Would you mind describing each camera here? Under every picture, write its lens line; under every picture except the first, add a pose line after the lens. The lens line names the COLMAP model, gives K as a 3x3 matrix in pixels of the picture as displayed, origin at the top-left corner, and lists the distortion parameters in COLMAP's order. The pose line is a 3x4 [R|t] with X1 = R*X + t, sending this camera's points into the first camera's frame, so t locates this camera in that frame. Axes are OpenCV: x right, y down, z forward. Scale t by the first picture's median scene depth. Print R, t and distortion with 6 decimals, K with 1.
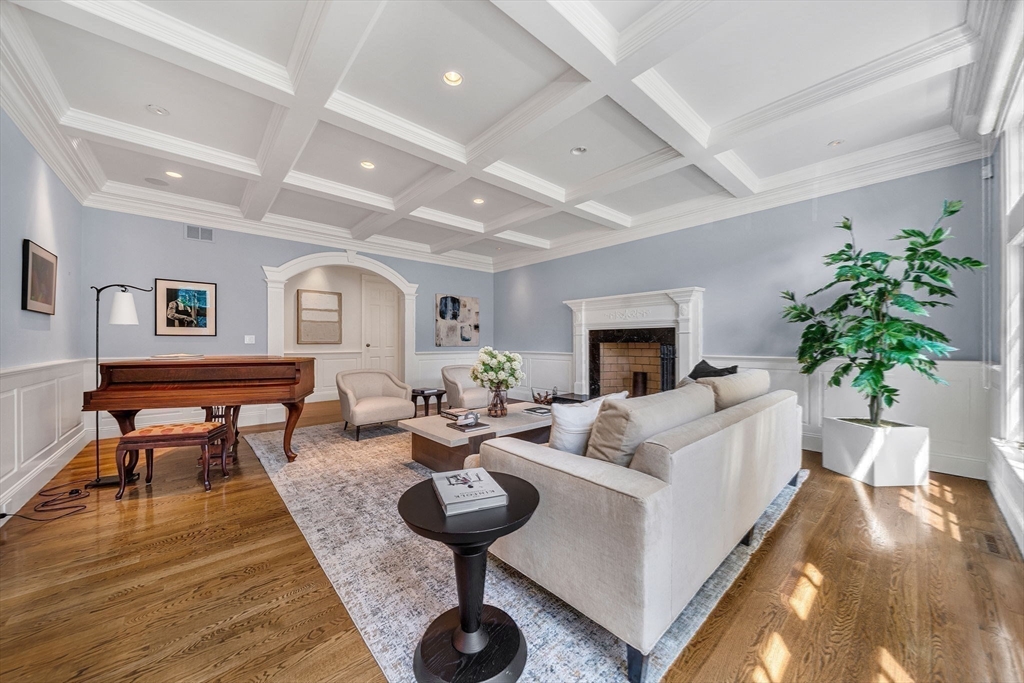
lens RADIAL K [[360.6, 0, 511.0], [0, 360.6, 343.9], [0, 0, 1]] dist [-0.000151, 0.000039]
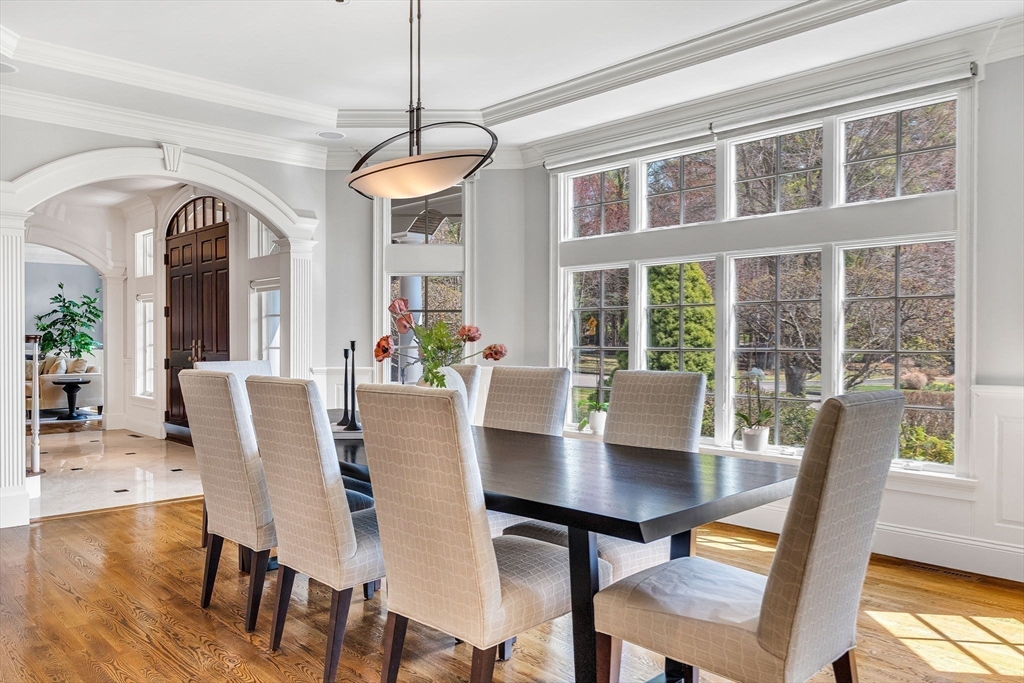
lens RADIAL K [[768.6, 0, 511.2], [0, 768.6, 341.8], [0, 0, 1]] dist [0.014671, 0.002002]
pose [[-0.042552, -0.002597, 0.999091, -3.647711], [-0.005066, 0.999984, 0.002384, -0.029064], [-0.999081, -0.004960, -0.042565, -1.416917]]
